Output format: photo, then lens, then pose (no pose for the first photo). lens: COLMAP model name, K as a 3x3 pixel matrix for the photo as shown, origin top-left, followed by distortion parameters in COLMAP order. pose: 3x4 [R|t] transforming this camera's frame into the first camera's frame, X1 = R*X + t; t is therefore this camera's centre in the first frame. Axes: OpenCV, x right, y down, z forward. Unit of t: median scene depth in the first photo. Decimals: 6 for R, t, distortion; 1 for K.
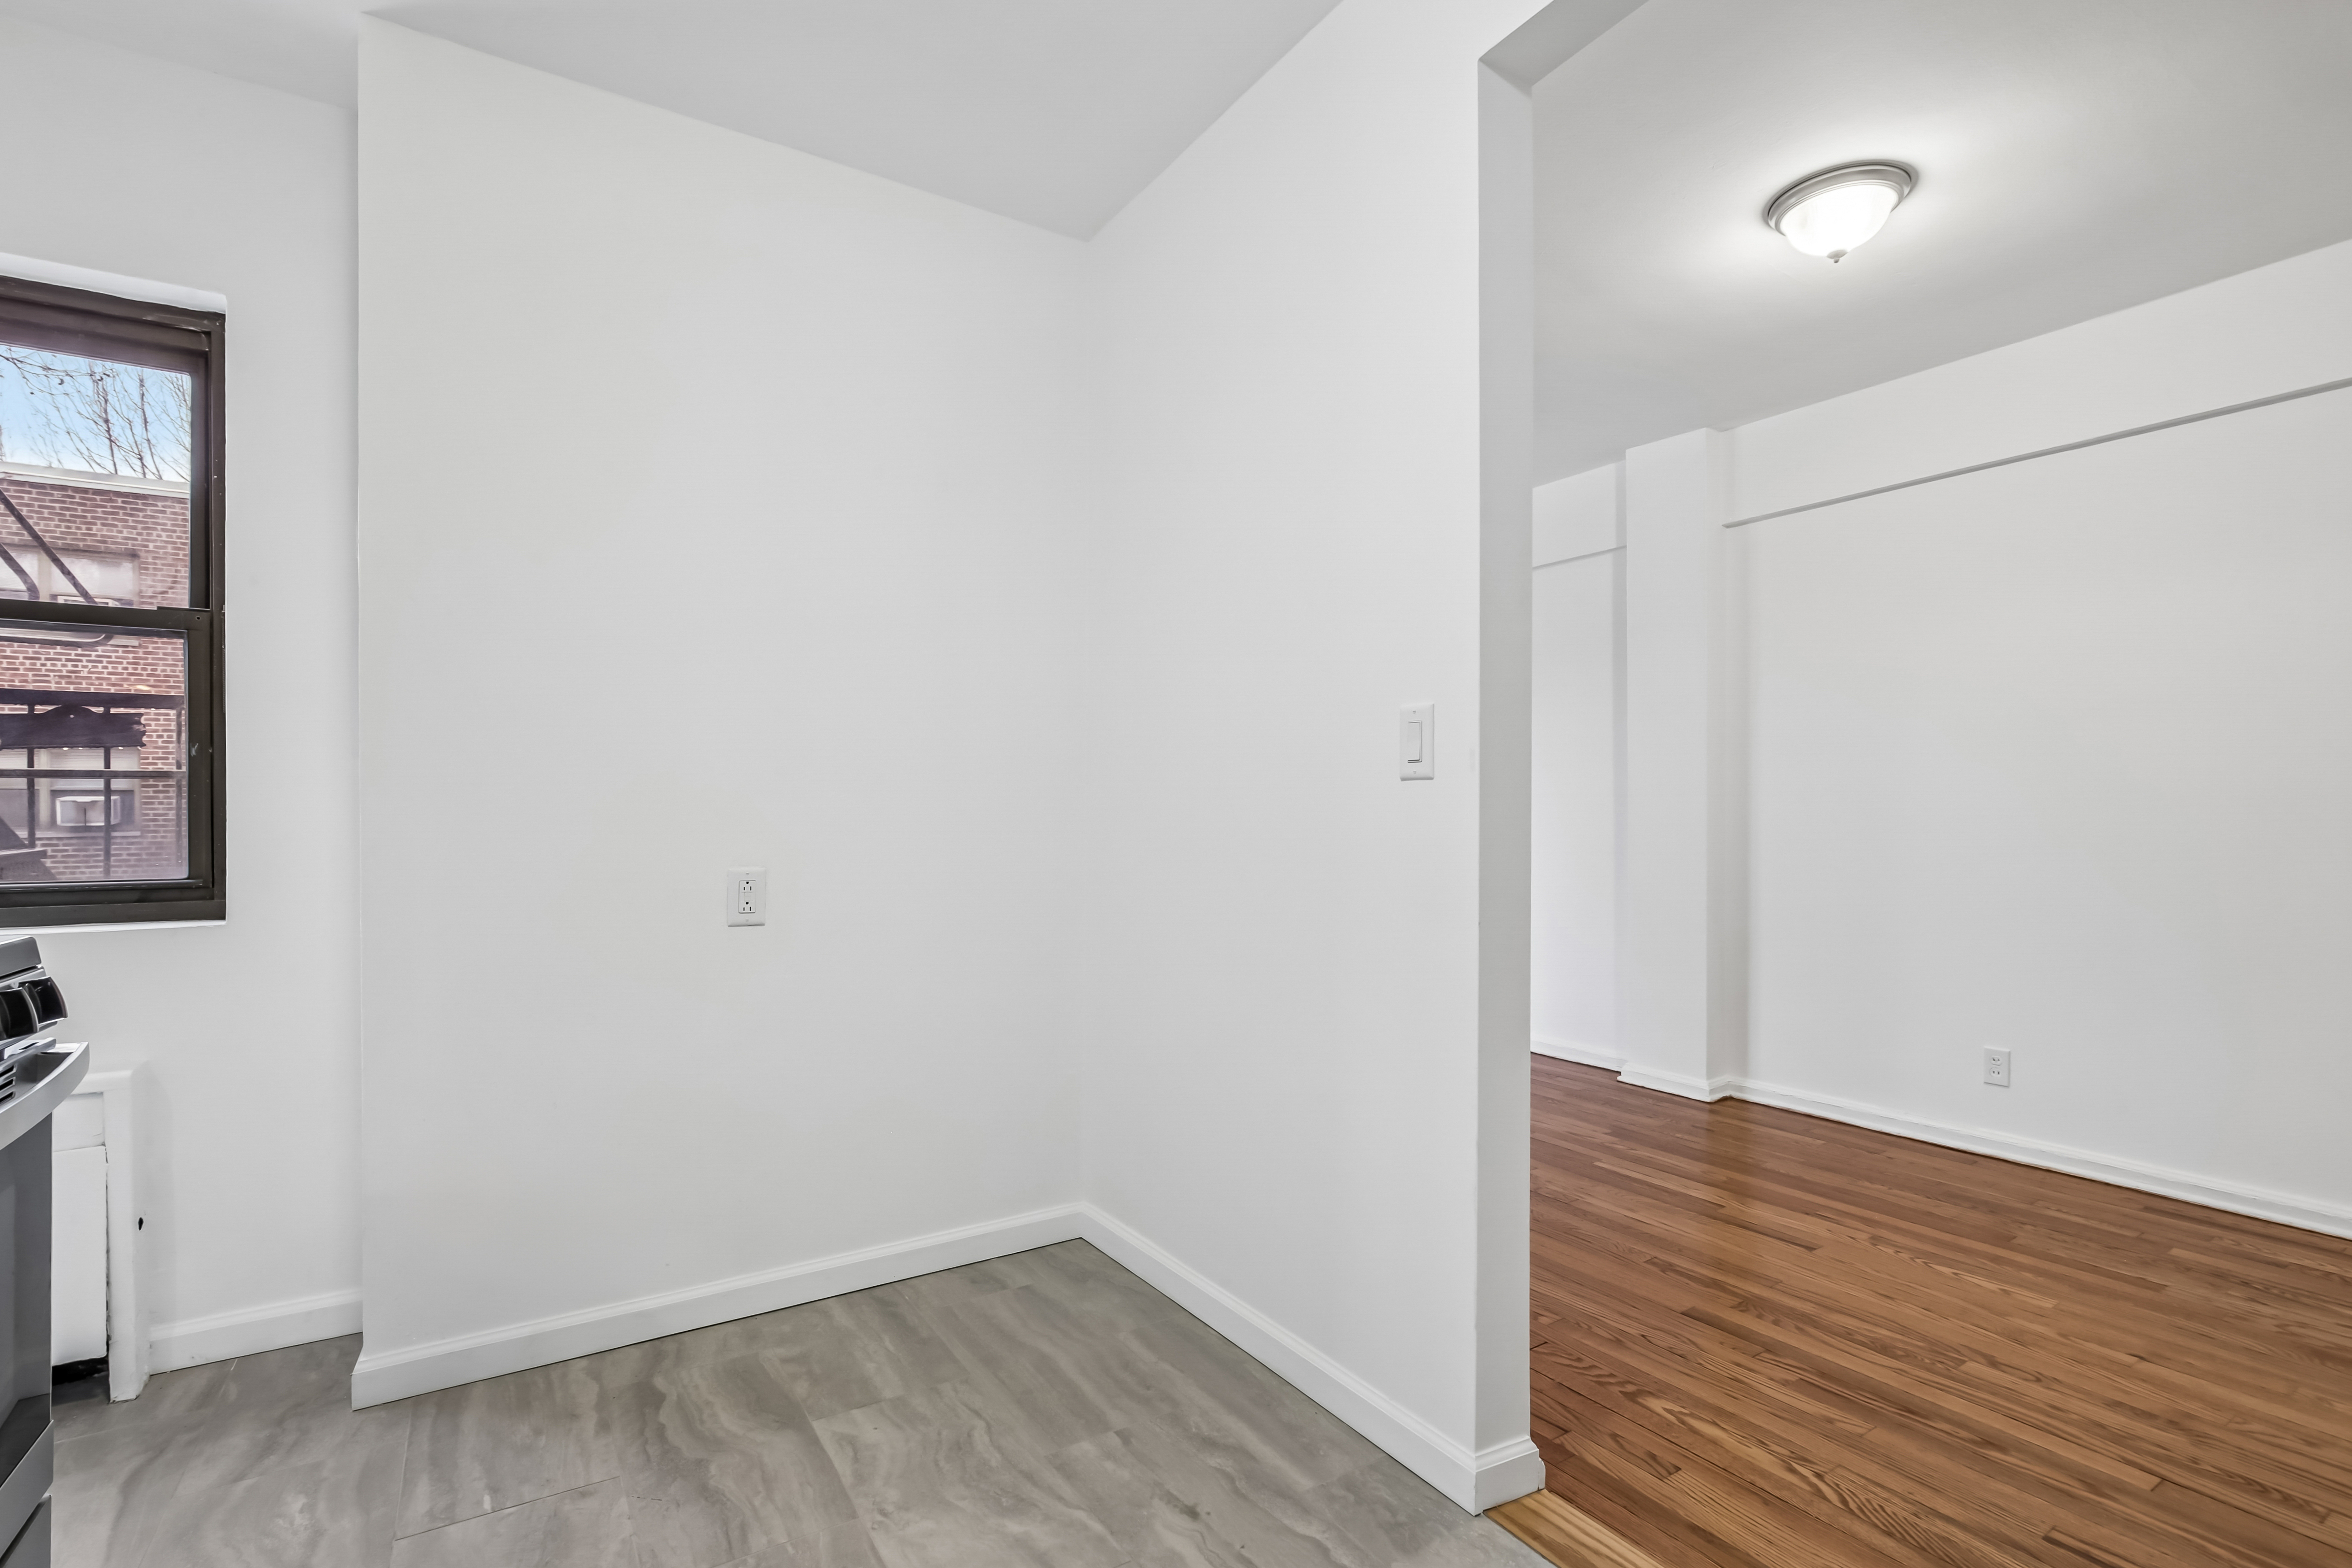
lens RADIAL K [[1089.8, 0, 1175.9], [0, 1089.8, 796.2], [0, 0, 1]] dist [-0.022465, 0.008722]
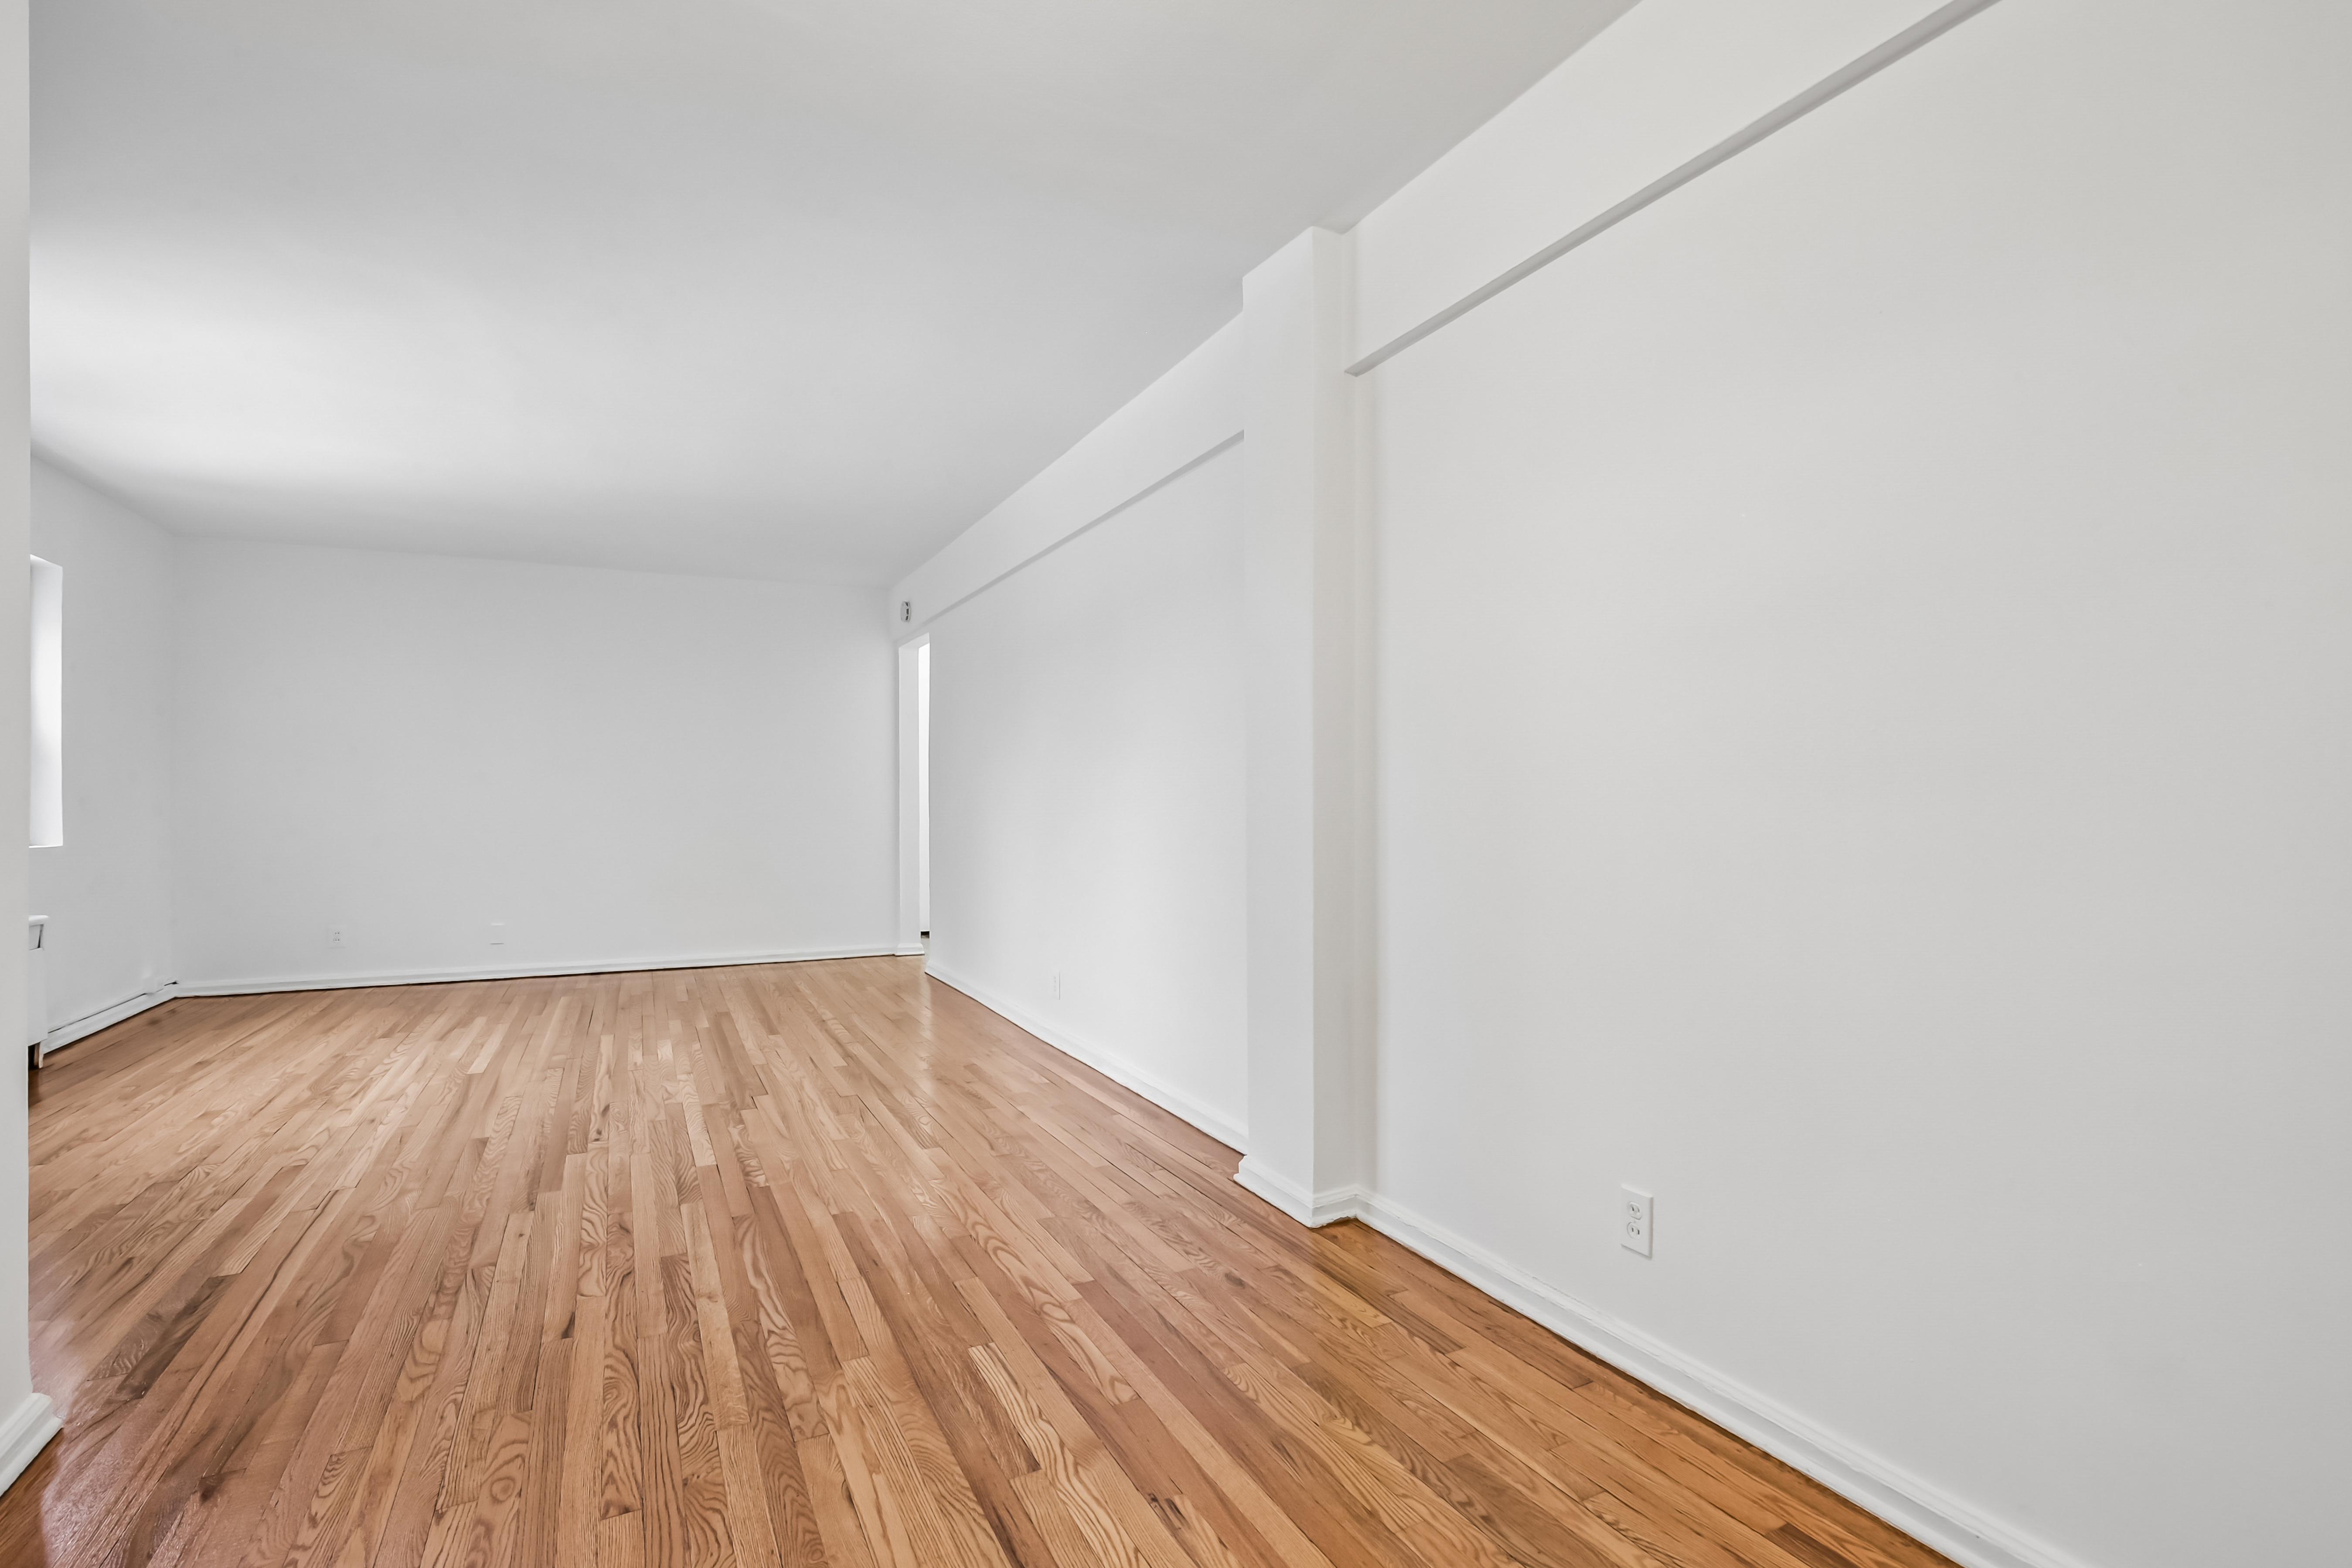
lens RADIAL K [[1089.8, 0, 1175.9], [0, 1089.8, 796.2], [0, 0, 1]] dist [-0.022465, 0.008722]
pose [[0.994231, -0.006655, -0.107054, 0.844304], [0.007579, 0.999937, 0.008227, 0.013907], [0.106992, -0.008991, 0.994219, 0.561125]]
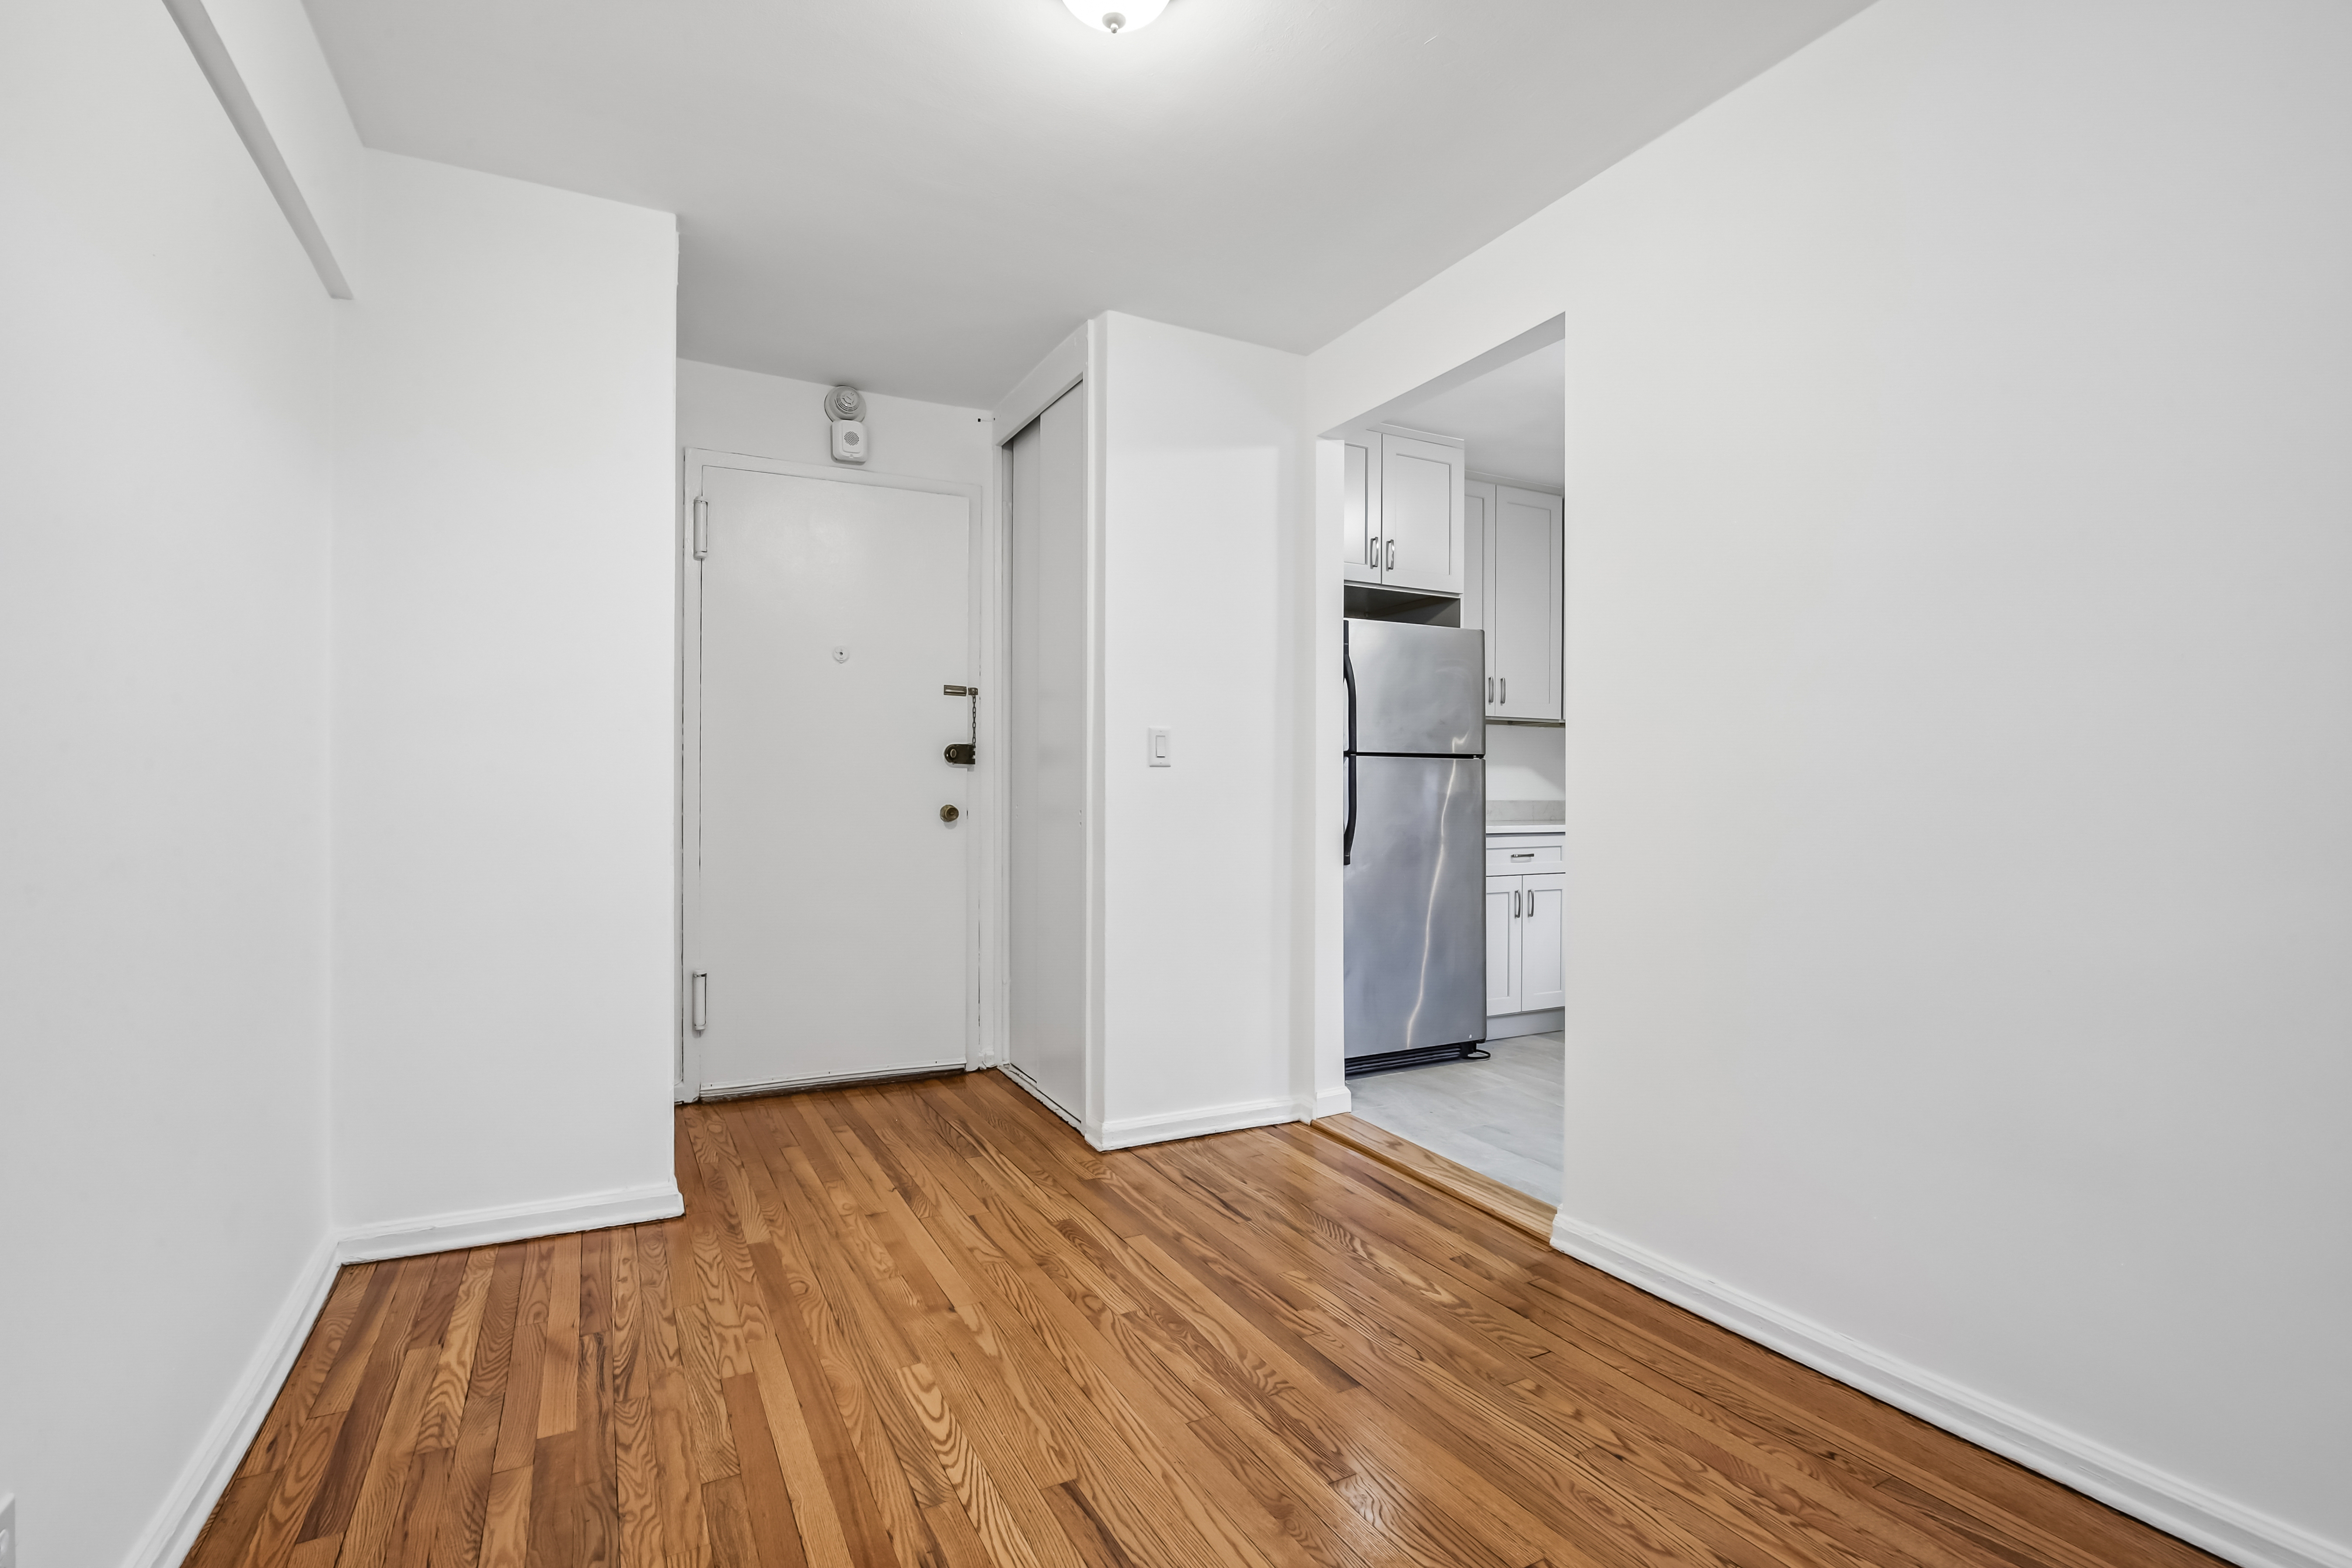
lens RADIAL K [[1071.4, 0, 1177.2], [0, 1071.4, 798.1], [0, 0, 1]] dist [-0.005513, -0.000055]
pose [[-0.996972, -0.002750, 0.077708, 0.564046], [-0.003058, 0.999988, -0.003837, 0.027100], [-0.077697, -0.004063, -0.996969, 1.905064]]
